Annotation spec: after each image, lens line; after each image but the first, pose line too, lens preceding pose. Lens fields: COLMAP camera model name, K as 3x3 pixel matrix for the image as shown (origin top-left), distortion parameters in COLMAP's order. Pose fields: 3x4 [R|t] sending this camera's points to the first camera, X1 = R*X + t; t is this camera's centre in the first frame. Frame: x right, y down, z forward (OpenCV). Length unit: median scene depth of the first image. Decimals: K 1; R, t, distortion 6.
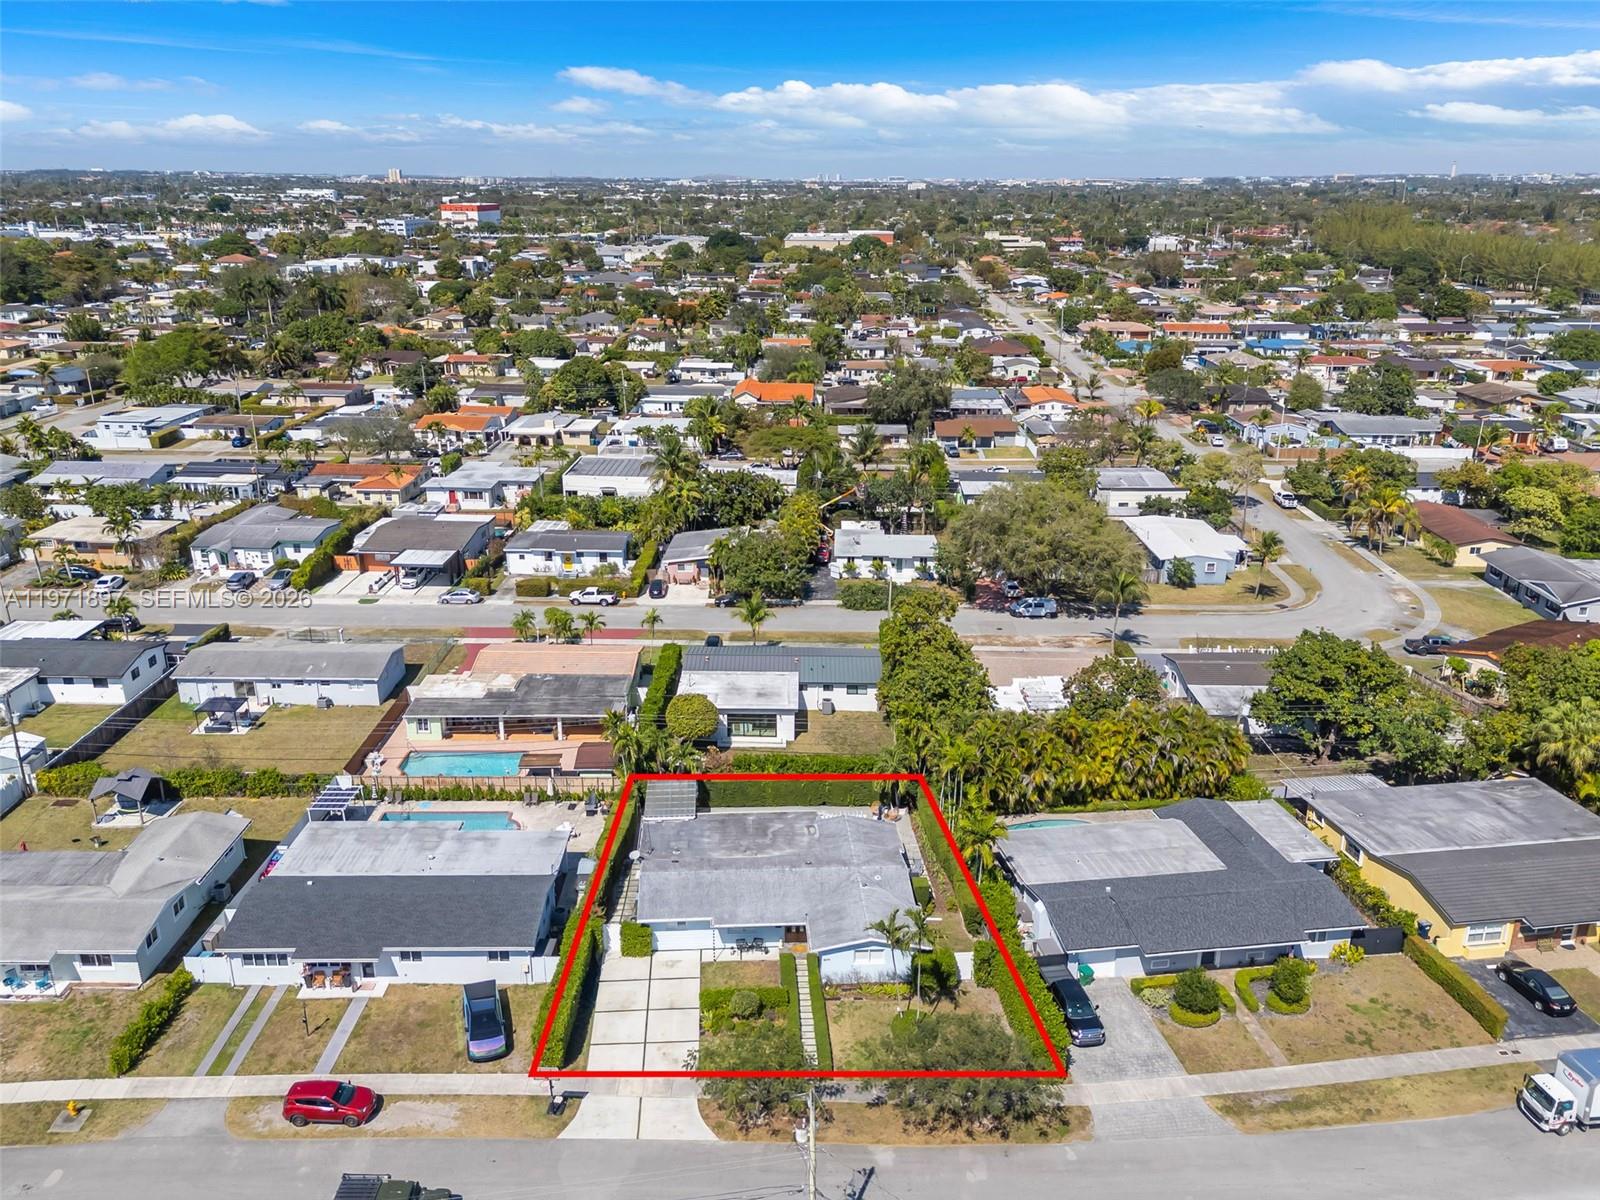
lens RADIAL K [[1165.4, 0, 769.6], [0, 1165.4, 597.8], [0, 0, 1]] dist [0.103246, -0.096174]
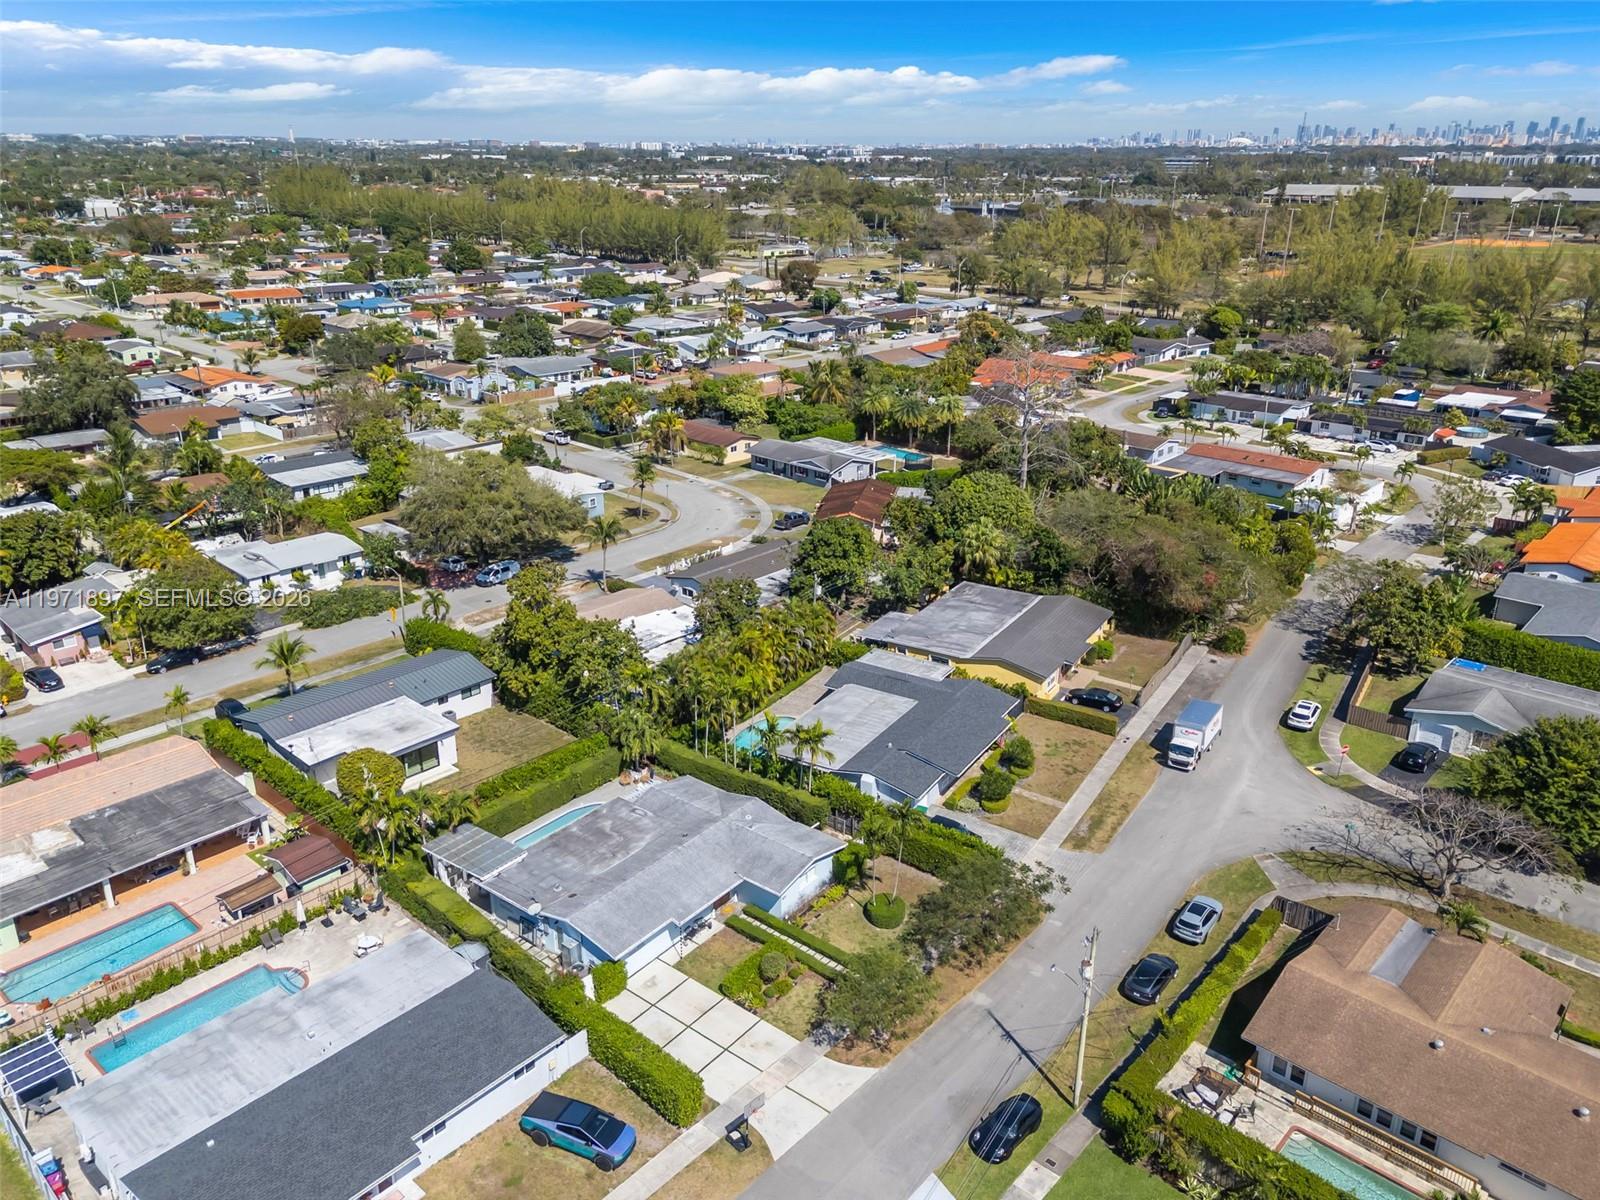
lens RADIAL K [[1165.4, 0, 769.6], [0, 1165.4, 597.8], [0, 0, 1]] dist [0.103246, -0.096174]
pose [[0.663169, -0.266431, 0.699444, -0.437687], [0.246114, 0.960156, 0.132392, -0.063314], [-0.706849, 0.084345, 0.702318, 0.179186]]
